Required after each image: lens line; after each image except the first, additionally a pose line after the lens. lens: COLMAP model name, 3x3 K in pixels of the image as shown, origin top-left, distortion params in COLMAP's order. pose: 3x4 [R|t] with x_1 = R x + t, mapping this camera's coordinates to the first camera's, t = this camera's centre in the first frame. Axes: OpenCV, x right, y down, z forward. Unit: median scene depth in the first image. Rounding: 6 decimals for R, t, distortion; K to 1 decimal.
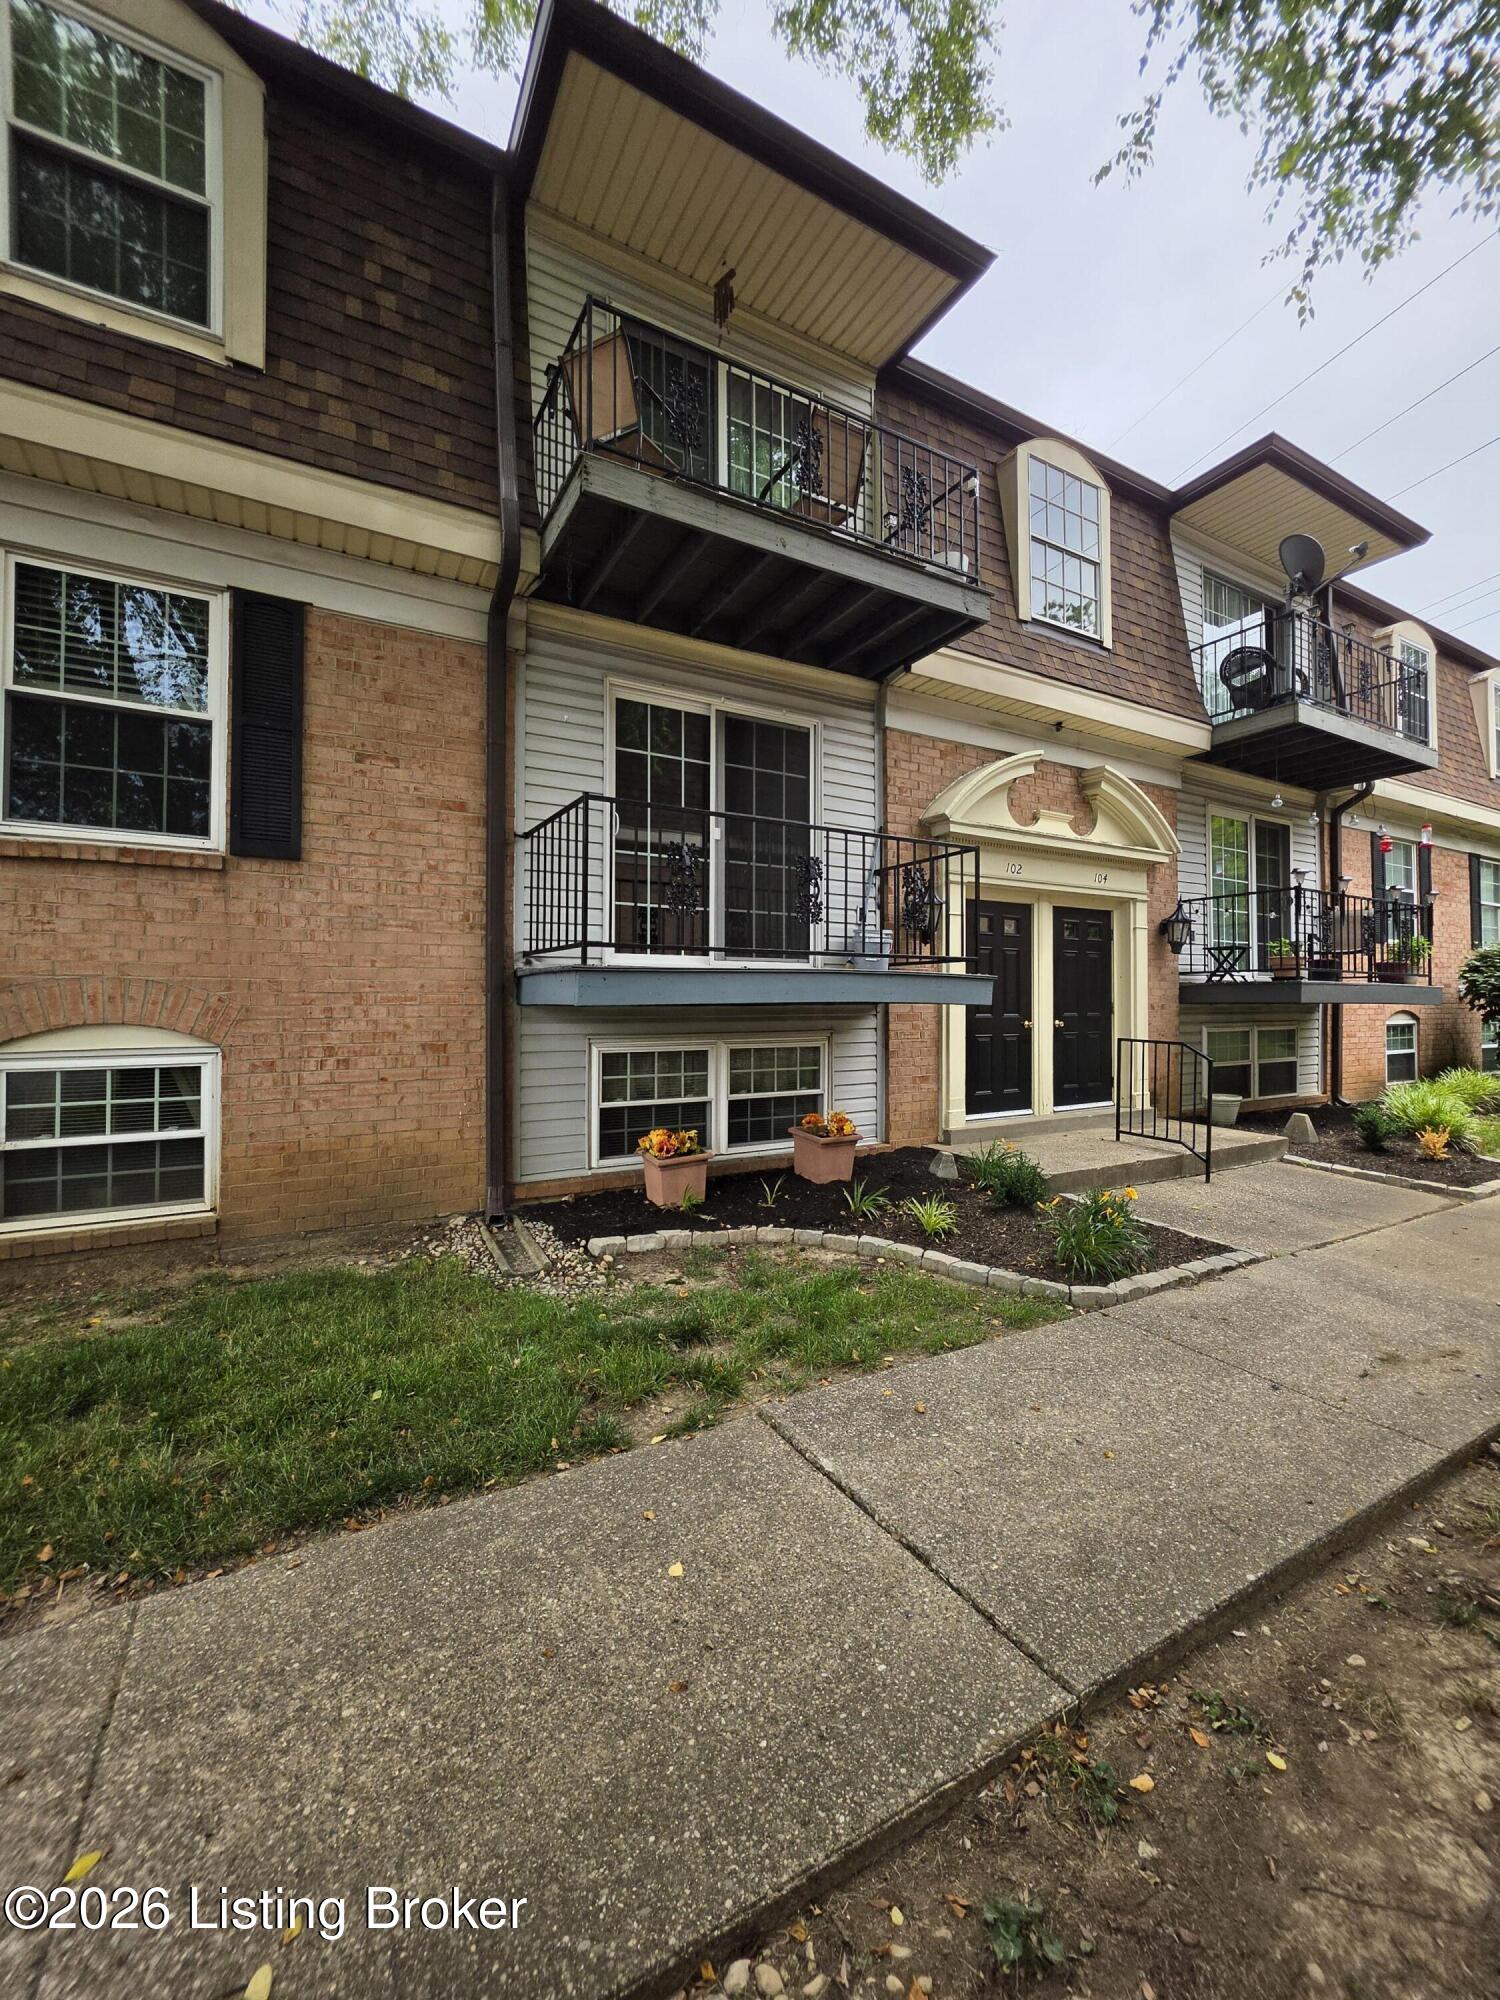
lens RADIAL K [[804.7, 0, 752.6], [0, 804.7, 998.6], [0, 0, 1]] dist [-0.003441, 0.001377]
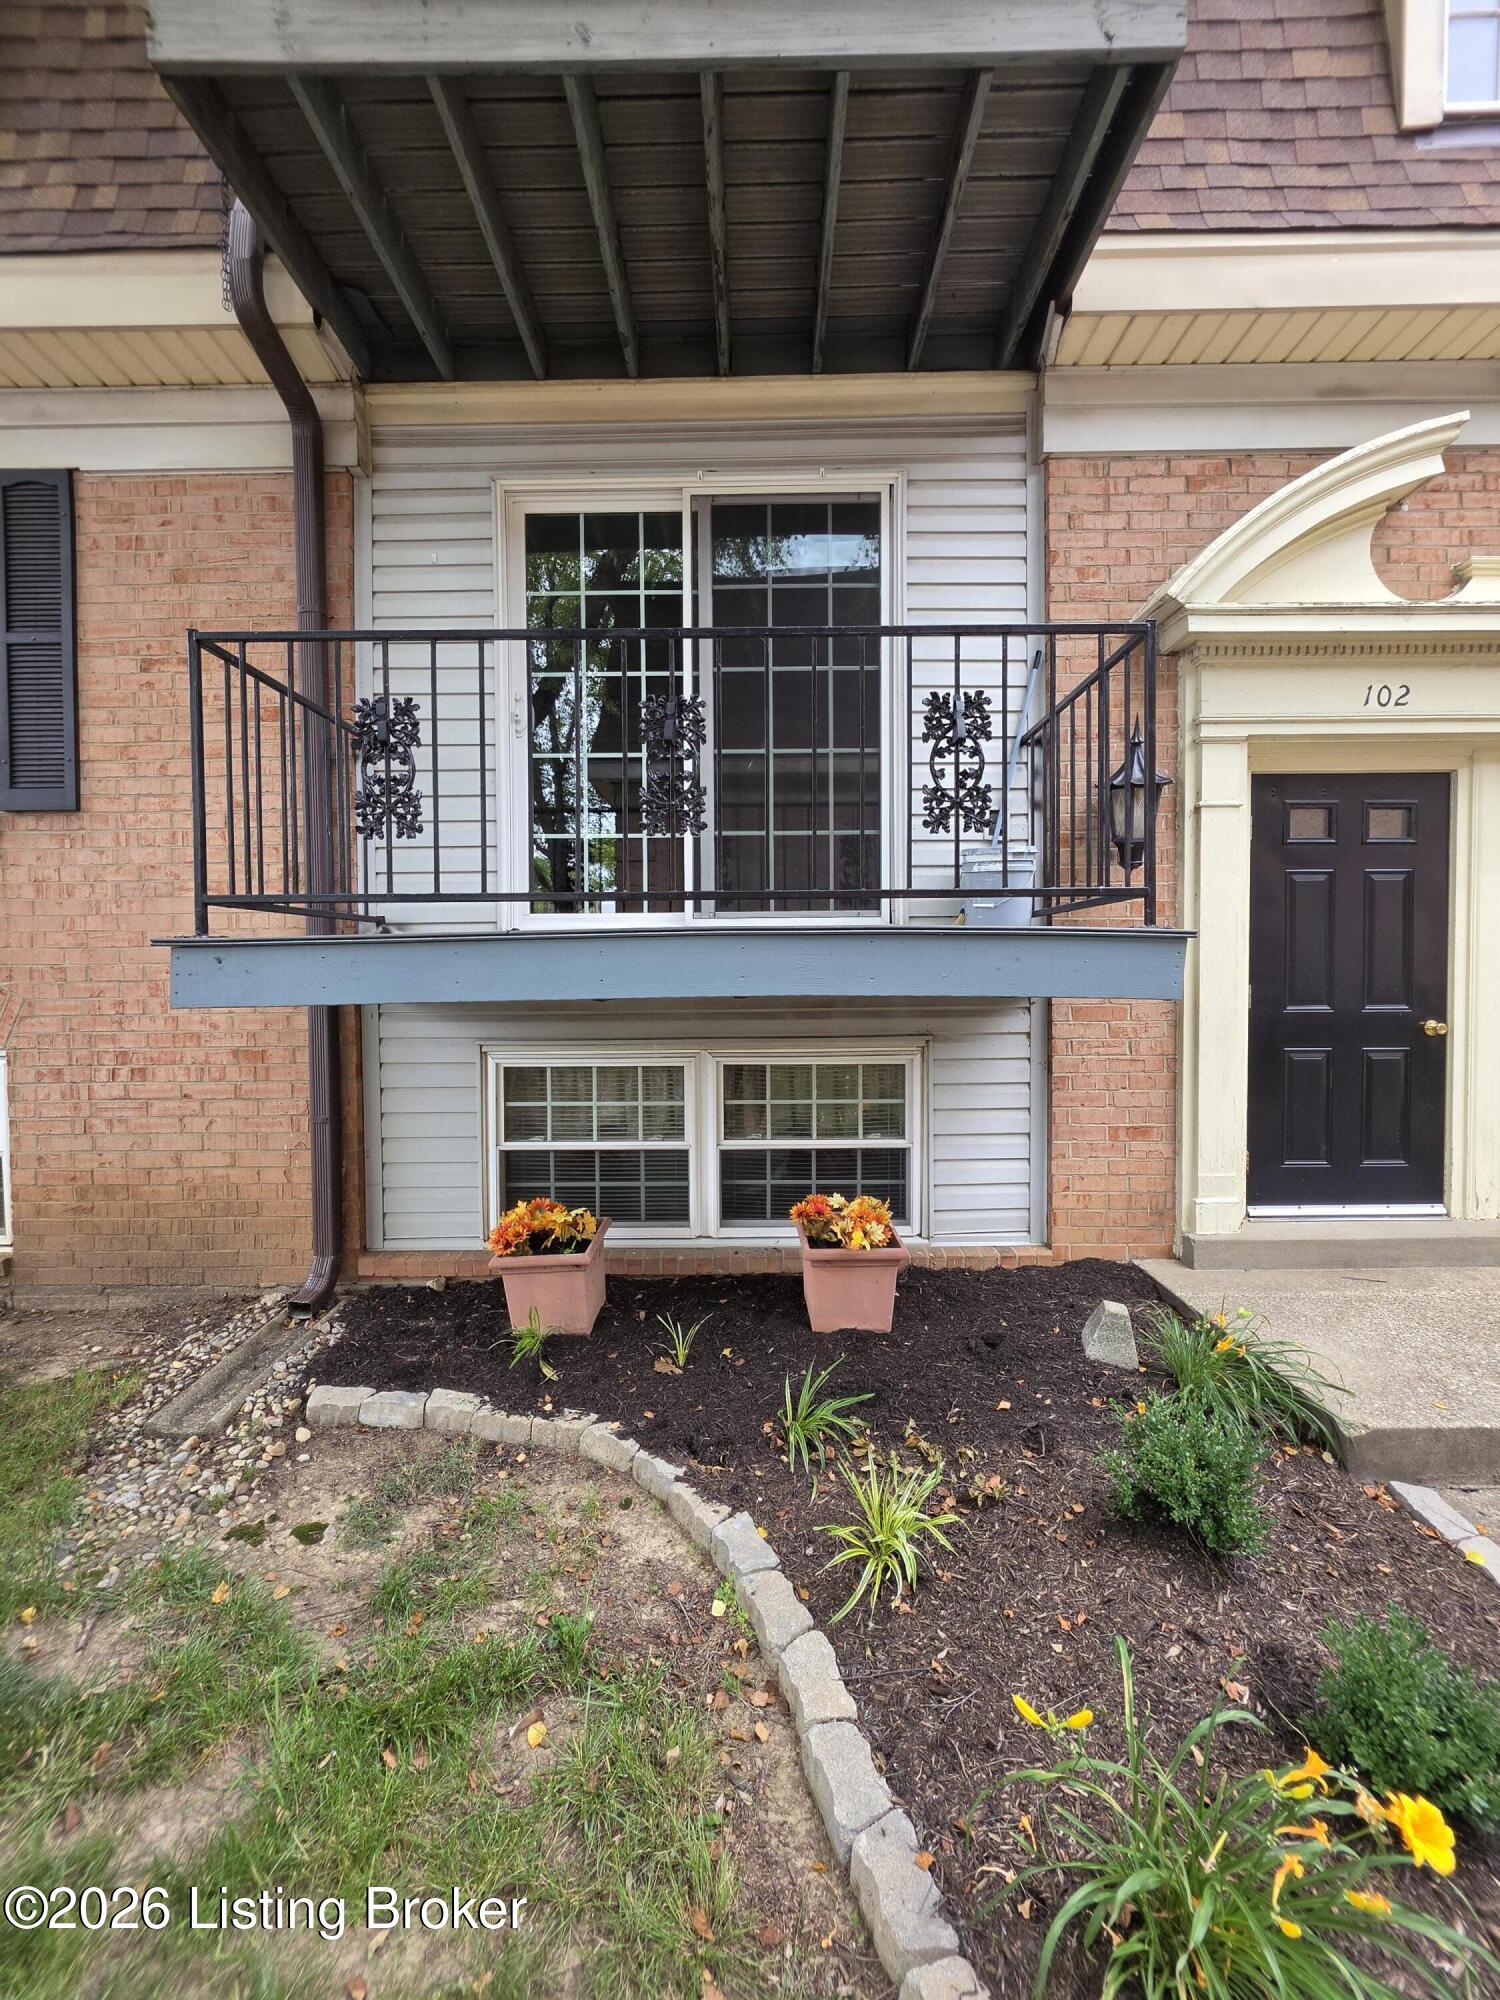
lens RADIAL K [[804.7, 0, 750.8], [0, 804.7, 994.2], [0, 0, 1]] dist [-0.003441, 0.001377]
pose [[0.865576, 0.006662, -0.500733, 0.306007], [0.012404, 0.999320, 0.034737, -0.011523], [0.500624, -0.036279, 0.864904, 0.517194]]
